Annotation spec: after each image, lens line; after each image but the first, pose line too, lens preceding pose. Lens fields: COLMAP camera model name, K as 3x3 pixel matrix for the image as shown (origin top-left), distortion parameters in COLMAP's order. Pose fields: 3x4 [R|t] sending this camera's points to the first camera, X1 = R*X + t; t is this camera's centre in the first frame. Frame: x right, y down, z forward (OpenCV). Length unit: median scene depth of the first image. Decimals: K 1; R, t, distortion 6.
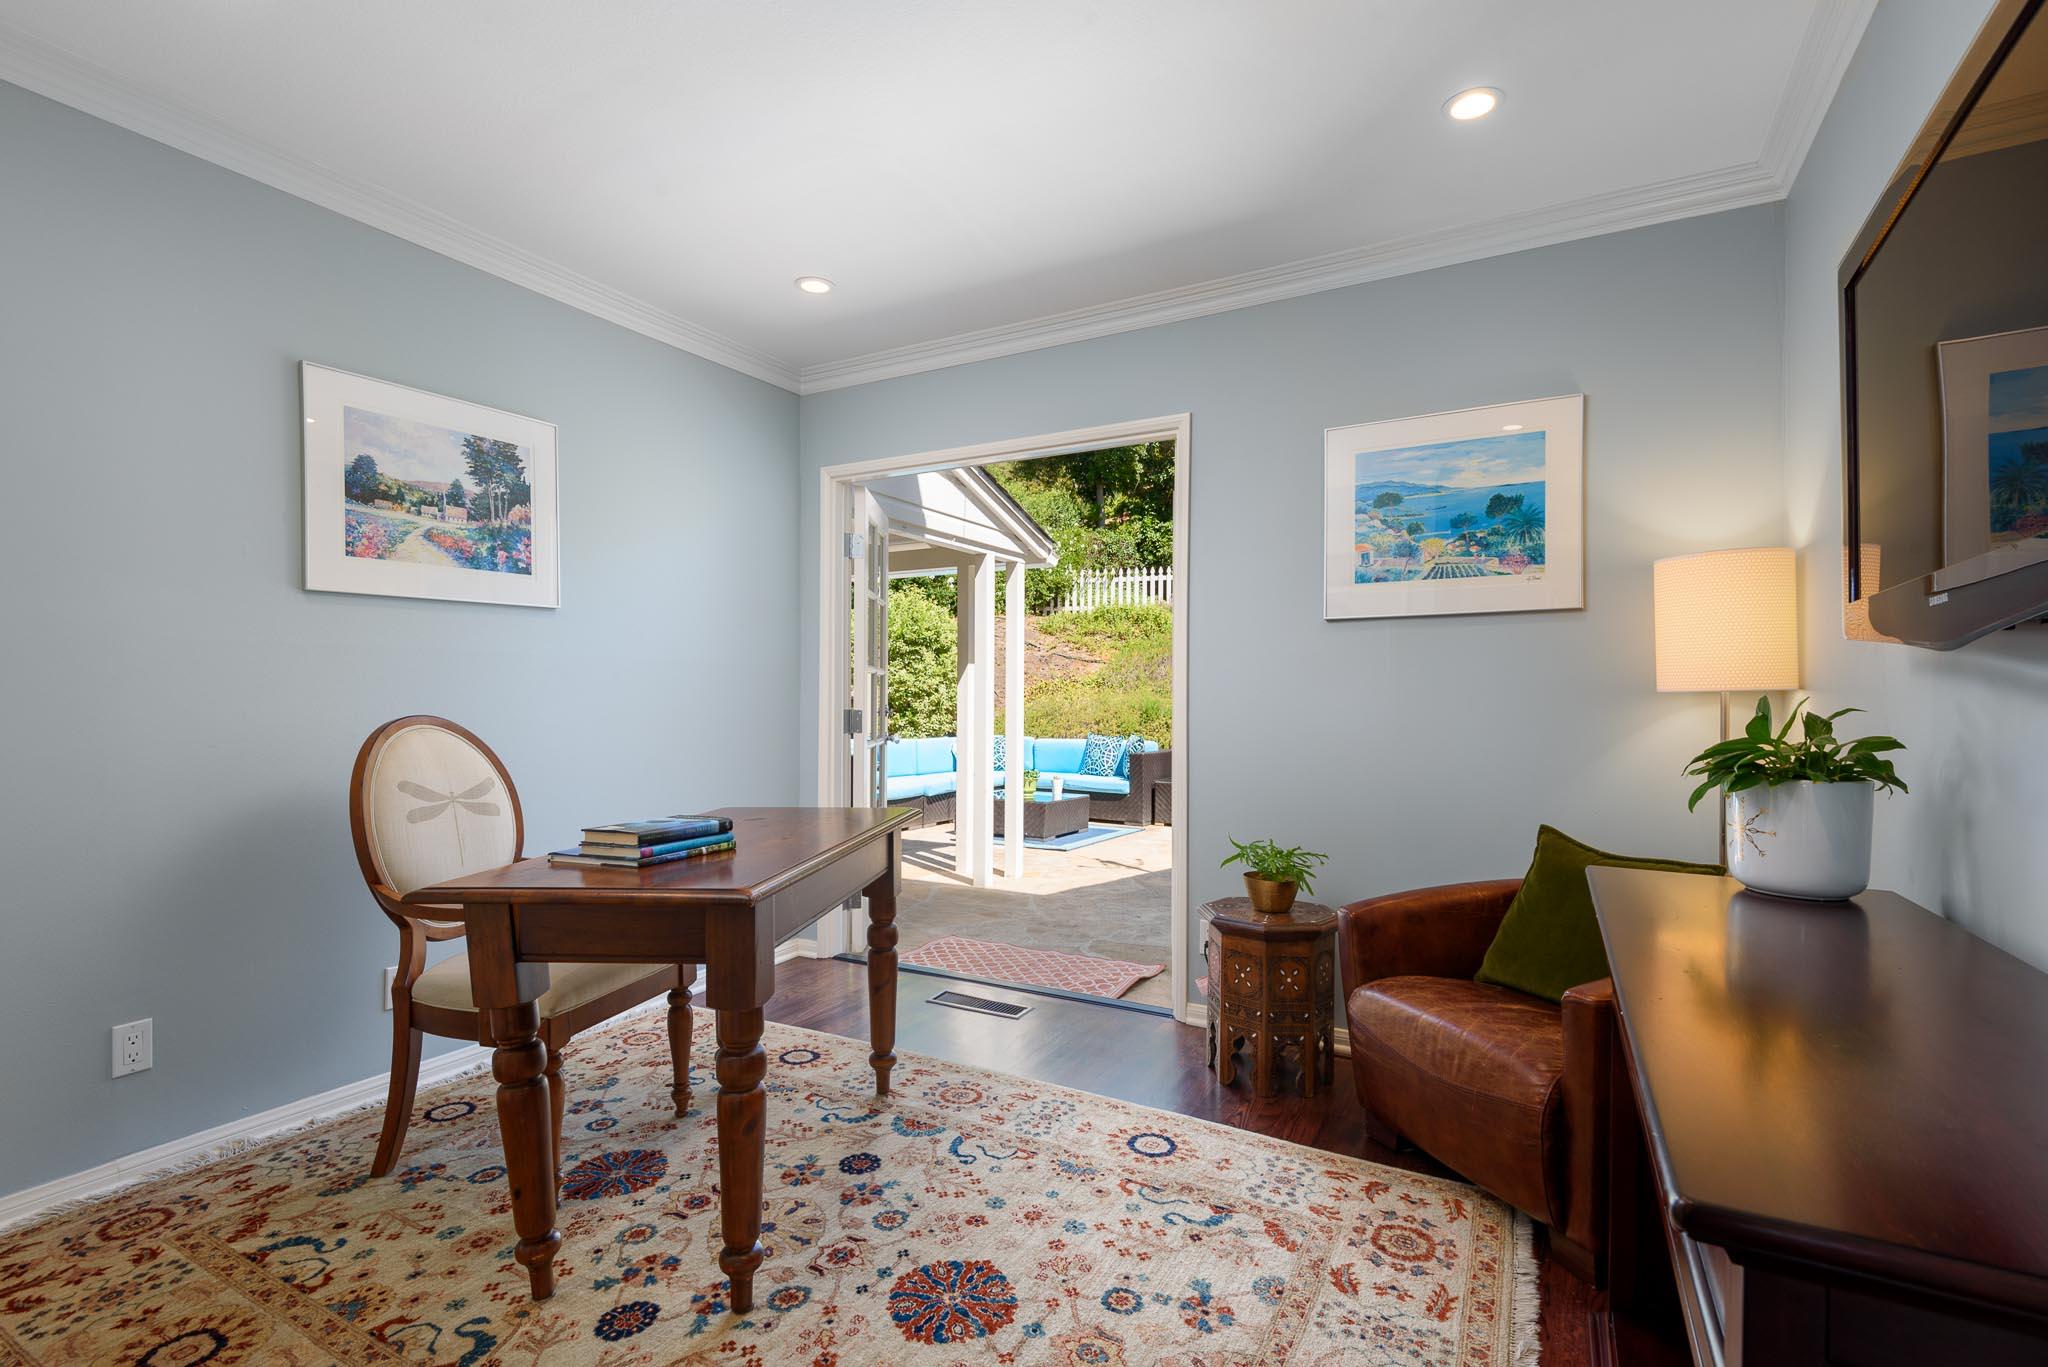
lens RADIAL K [[940.5, 0, 1021.6], [0, 940.5, 690.7], [0, 0, 1]] dist [0.002754, 0.000162]
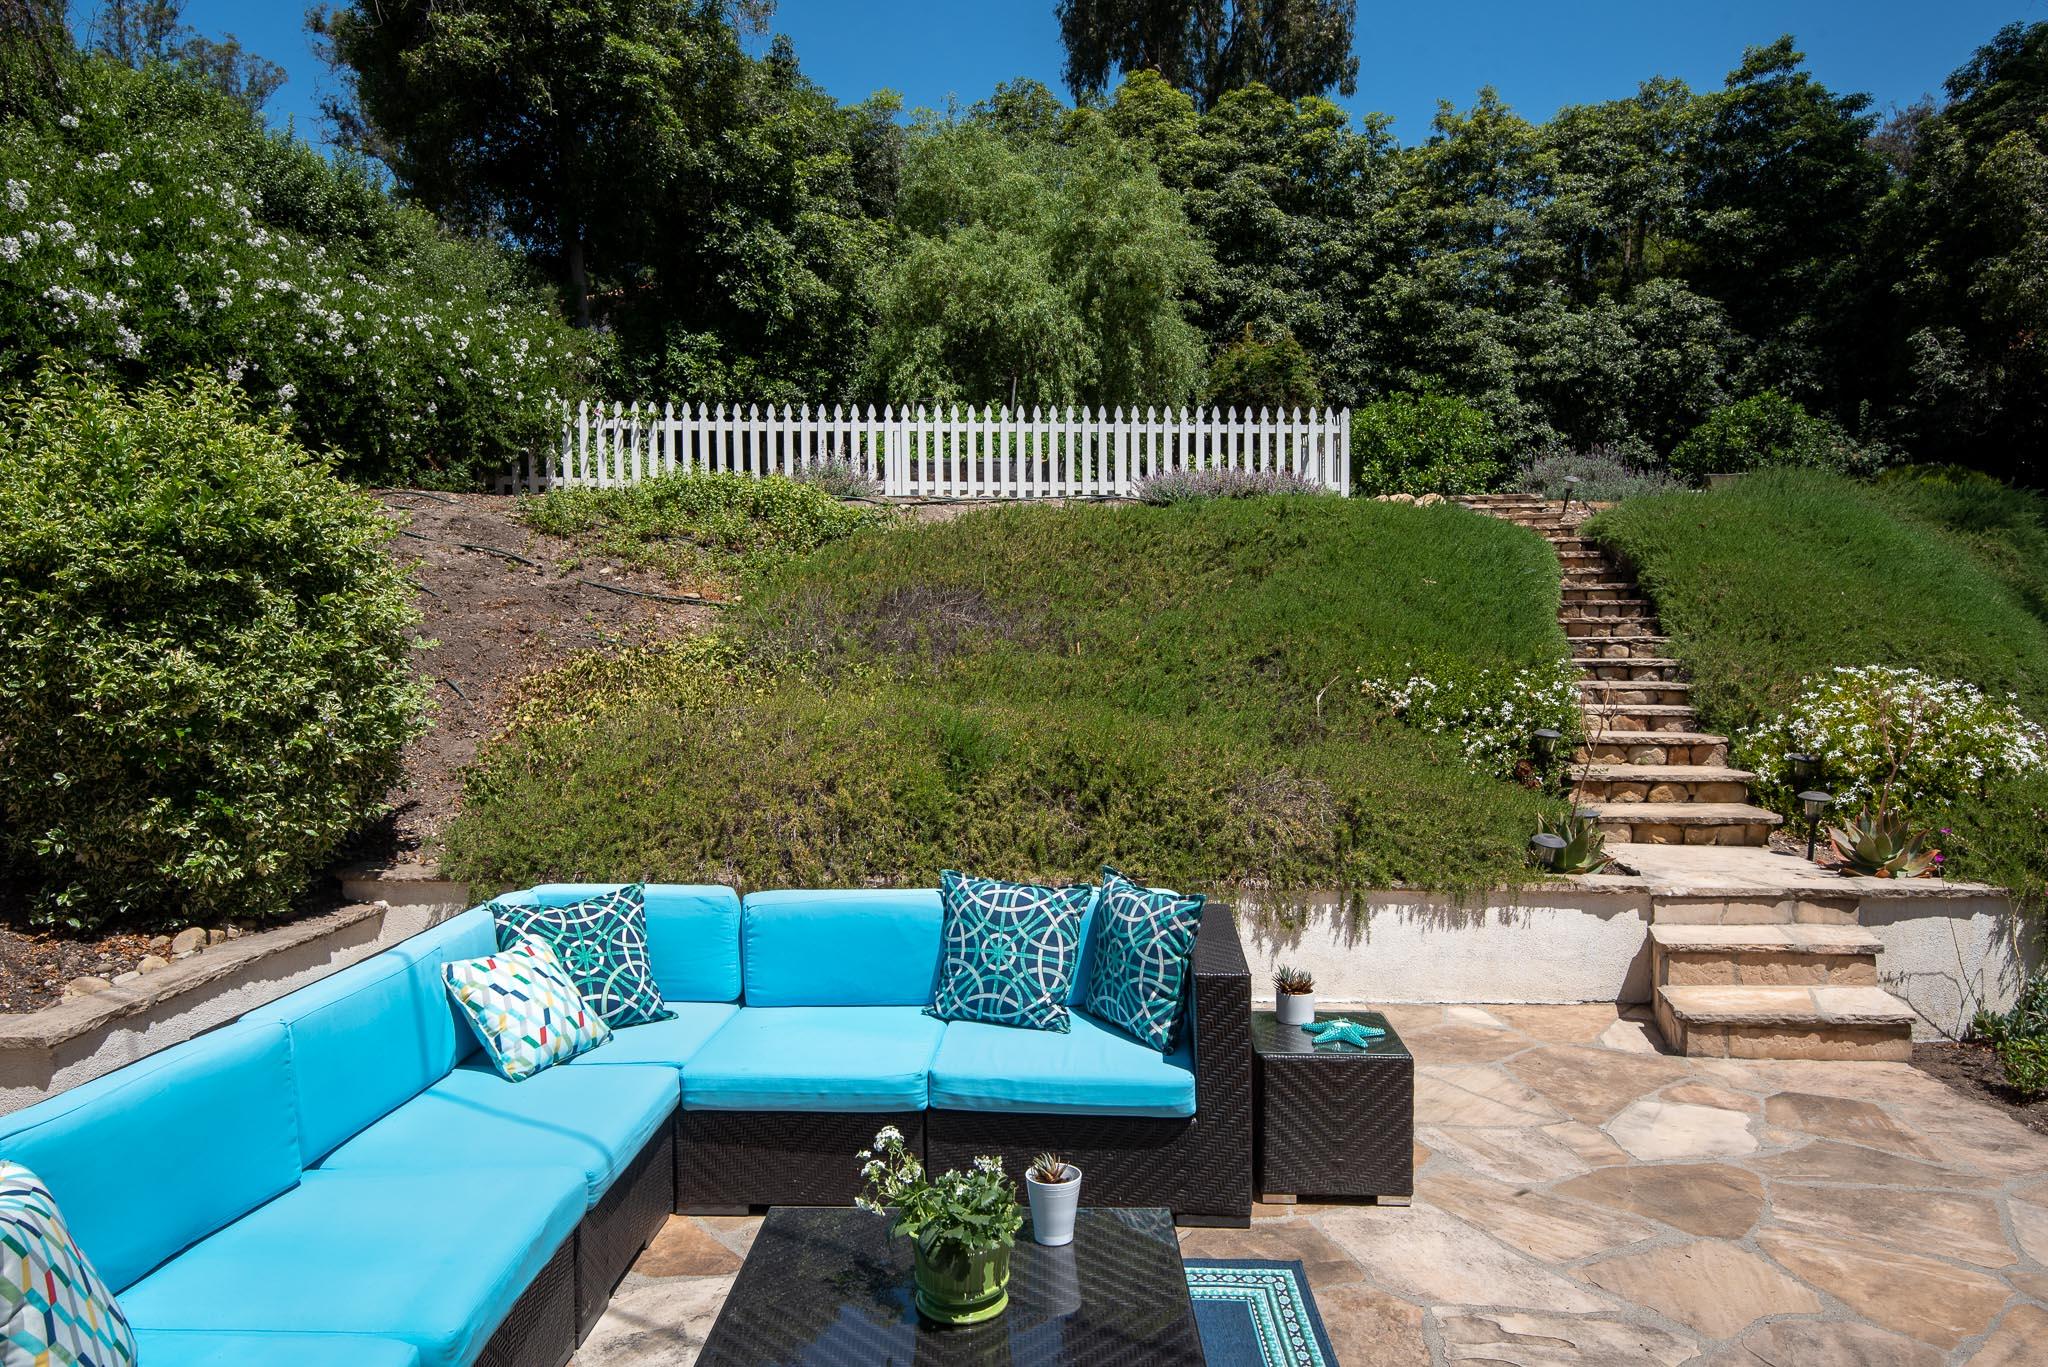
lens RADIAL K [[1320.2, 0, 1027.5], [0, 1320.2, 673.4], [0, 0, 1]] dist [-0.009113, -0.002626]
pose [[0.888215, -0.029919, 0.458452, -0.078087], [0.011261, 0.998995, 0.043378, -0.028881], [-0.459290, -0.033366, 0.887660, 0.503129]]
